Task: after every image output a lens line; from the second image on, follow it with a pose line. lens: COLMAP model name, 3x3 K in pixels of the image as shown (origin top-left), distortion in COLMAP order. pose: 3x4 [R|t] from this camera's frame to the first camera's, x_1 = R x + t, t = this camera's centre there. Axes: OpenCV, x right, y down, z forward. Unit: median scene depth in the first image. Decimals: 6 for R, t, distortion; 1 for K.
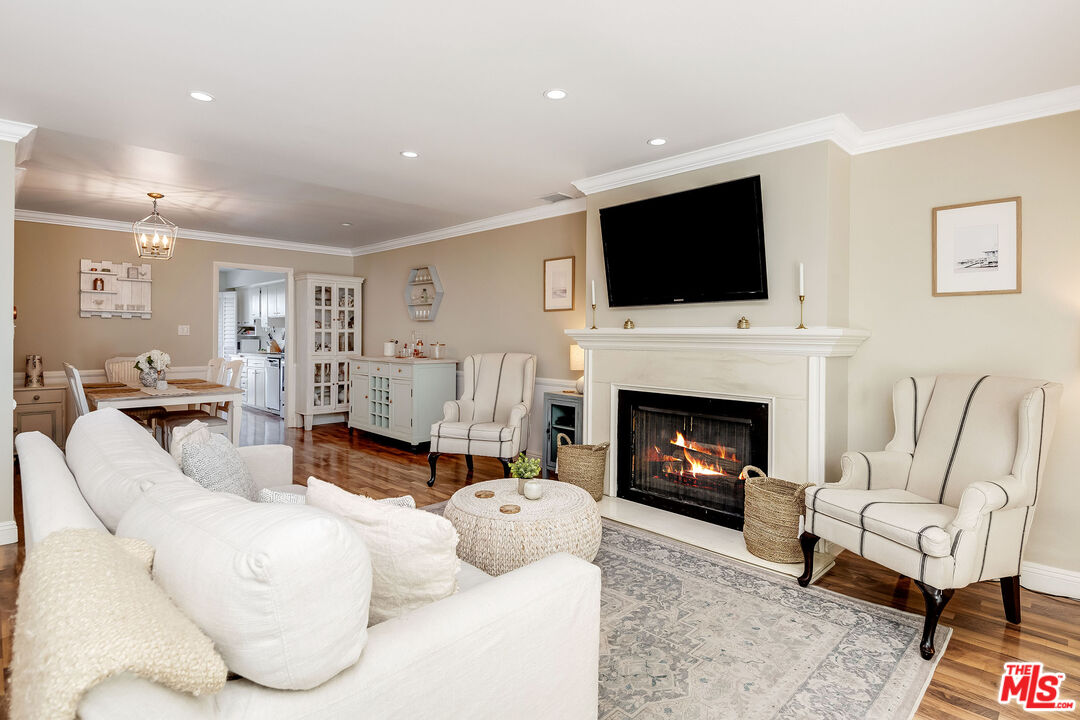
lens RADIAL K [[546.7, 0, 548.9], [0, 546.7, 342.8], [0, 0, 1]] dist [-0.014750, -0.000915]
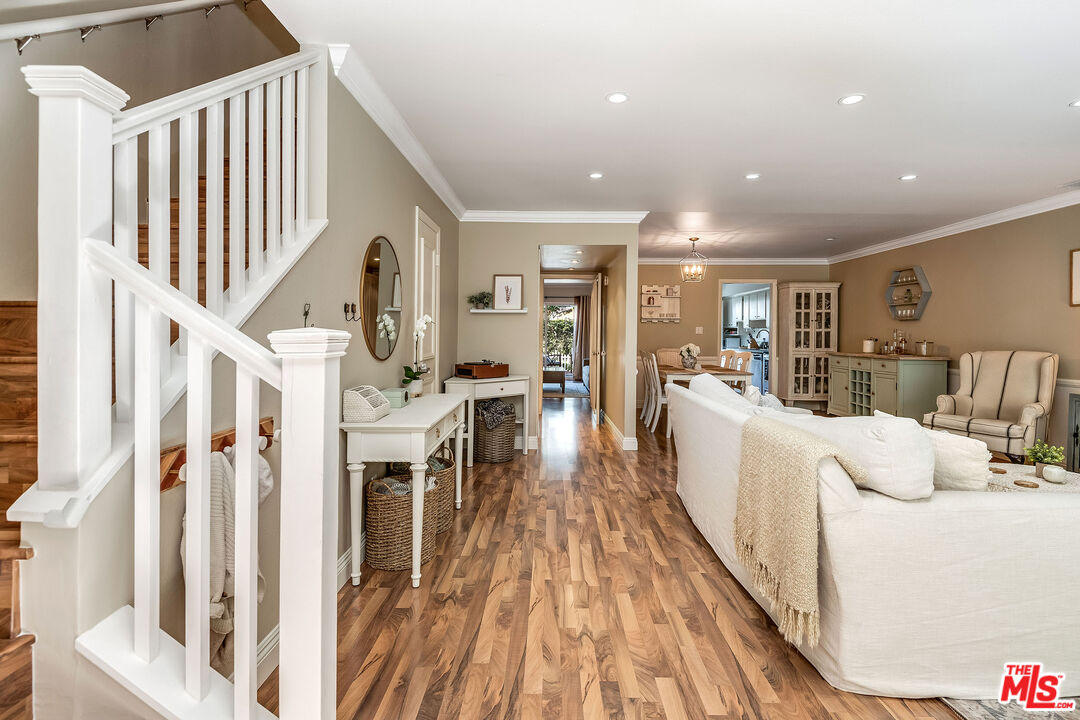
lens RADIAL K [[505.7, 0, 541.5], [0, 505.7, 337.2], [0, 0, 1]] dist [0.000003, -0.007360]
pose [[0.681277, 0.001869, -0.732023, 0.002390], [-0.011117, 0.999908, -0.007793, 0.010510], [0.731941, 0.013447, 0.681235, -0.221883]]
